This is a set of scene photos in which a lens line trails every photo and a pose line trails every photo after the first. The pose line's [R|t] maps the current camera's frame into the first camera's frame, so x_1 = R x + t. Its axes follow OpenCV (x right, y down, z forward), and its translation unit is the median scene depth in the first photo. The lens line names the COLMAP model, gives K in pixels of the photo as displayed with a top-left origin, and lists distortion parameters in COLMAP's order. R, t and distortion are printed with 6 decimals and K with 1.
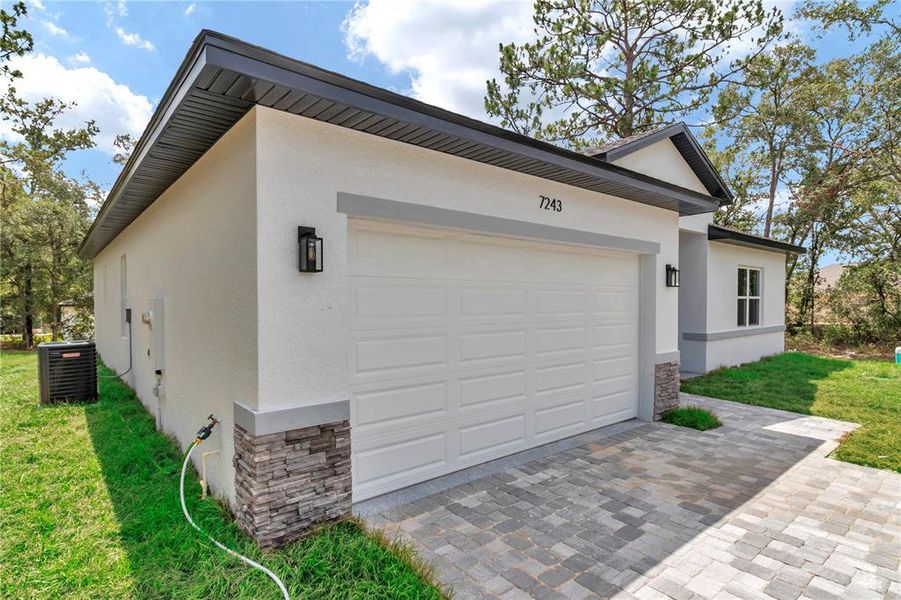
lens RADIAL K [[488.2, 0, 450.5], [0, 488.2, 300.0], [0, 0, 1]] dist [0.002597, 0.000509]
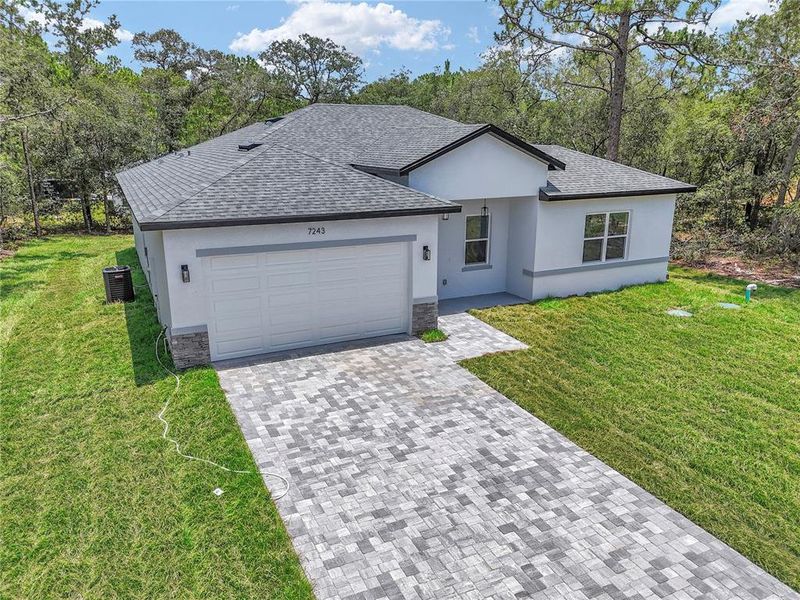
lens RADIAL K [[620.7, 0, 400.0], [0, 620.7, 300.0], [0, 0, 1]] dist [0.062293, -0.068003]
pose [[0.969165, 0.062395, -0.238382, 1.145551], [-0.000506, 0.967912, 0.251288, -0.553847], [0.246412, -0.243419, 0.938098, -1.360760]]
